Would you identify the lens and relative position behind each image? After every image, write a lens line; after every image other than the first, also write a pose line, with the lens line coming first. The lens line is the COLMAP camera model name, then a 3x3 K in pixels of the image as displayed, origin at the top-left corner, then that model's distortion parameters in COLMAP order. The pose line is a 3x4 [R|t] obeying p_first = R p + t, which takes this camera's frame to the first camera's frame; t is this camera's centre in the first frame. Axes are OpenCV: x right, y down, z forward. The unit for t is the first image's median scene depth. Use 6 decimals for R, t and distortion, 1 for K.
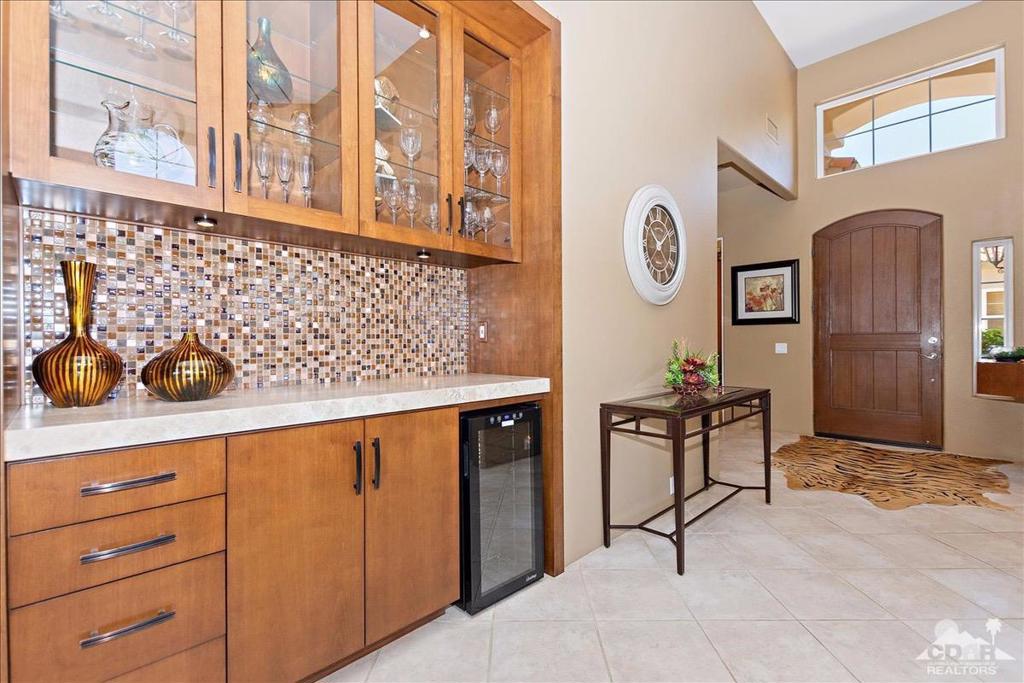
lens RADIAL K [[453.1, 0, 508.0], [0, 453.1, 341.9], [0, 0, 1]] dist [0.014675, -0.000116]
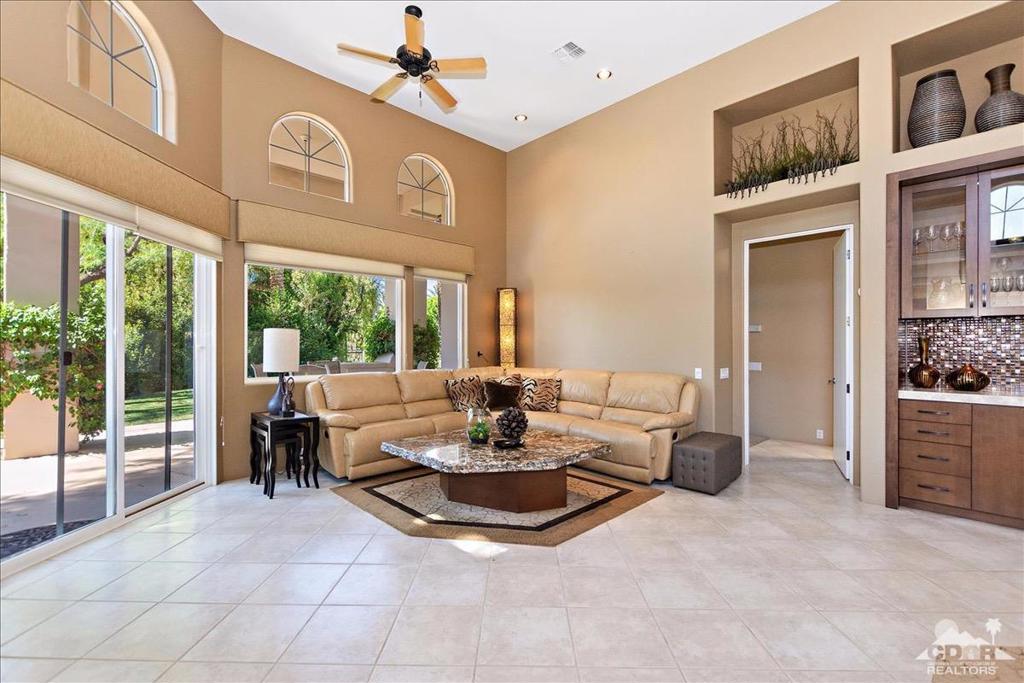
lens RADIAL K [[453.1, 0, 509.9], [0, 453.1, 349.2], [0, 0, 1]] dist [0.014675, -0.000116]
pose [[0.009943, 0.010024, -0.999900, 1.630654], [-0.007916, 0.999919, 0.009946, -0.094265], [0.999919, 0.007817, 0.010022, -1.379927]]
